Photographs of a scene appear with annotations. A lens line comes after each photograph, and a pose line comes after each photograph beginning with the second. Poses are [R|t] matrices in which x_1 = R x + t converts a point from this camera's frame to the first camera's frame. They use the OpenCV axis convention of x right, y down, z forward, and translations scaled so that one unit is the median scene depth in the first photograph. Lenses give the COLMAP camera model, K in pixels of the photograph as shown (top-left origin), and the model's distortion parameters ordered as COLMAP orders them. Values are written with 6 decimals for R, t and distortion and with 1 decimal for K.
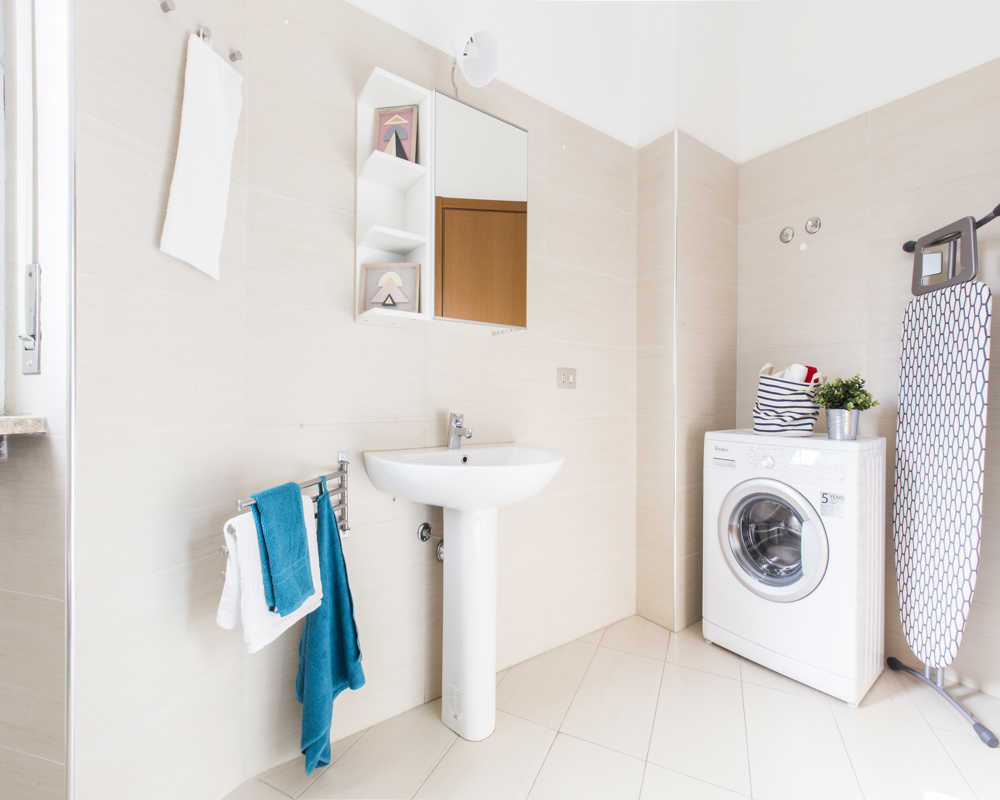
lens RADIAL K [[449.0, 0, 507.1], [0, 449.0, 392.9], [0, 0, 1]] dist [0.003141, -0.001088]
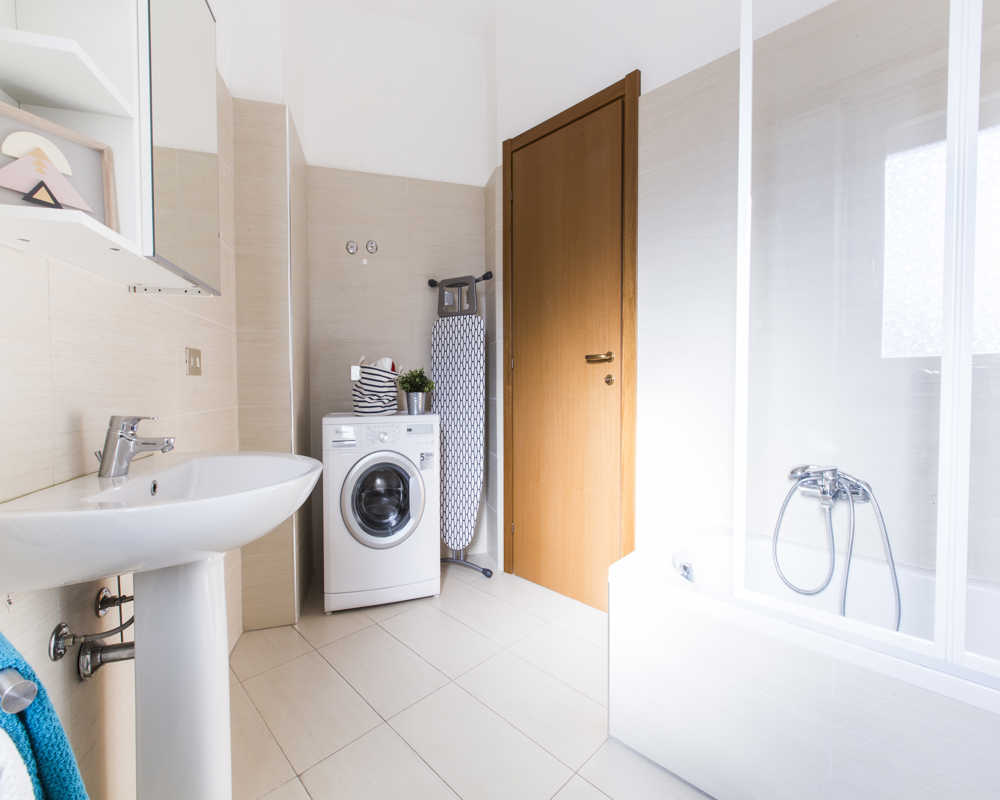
lens RADIAL K [[449.0, 0, 507.1], [0, 449.0, 392.9], [0, 0, 1]] dist [0.003141, -0.001088]
pose [[0.319354, -0.028115, 0.947218, -0.453648], [0.004165, 0.999592, 0.028265, 0.000381], [-0.947626, -0.005082, 0.319341, 0.282492]]
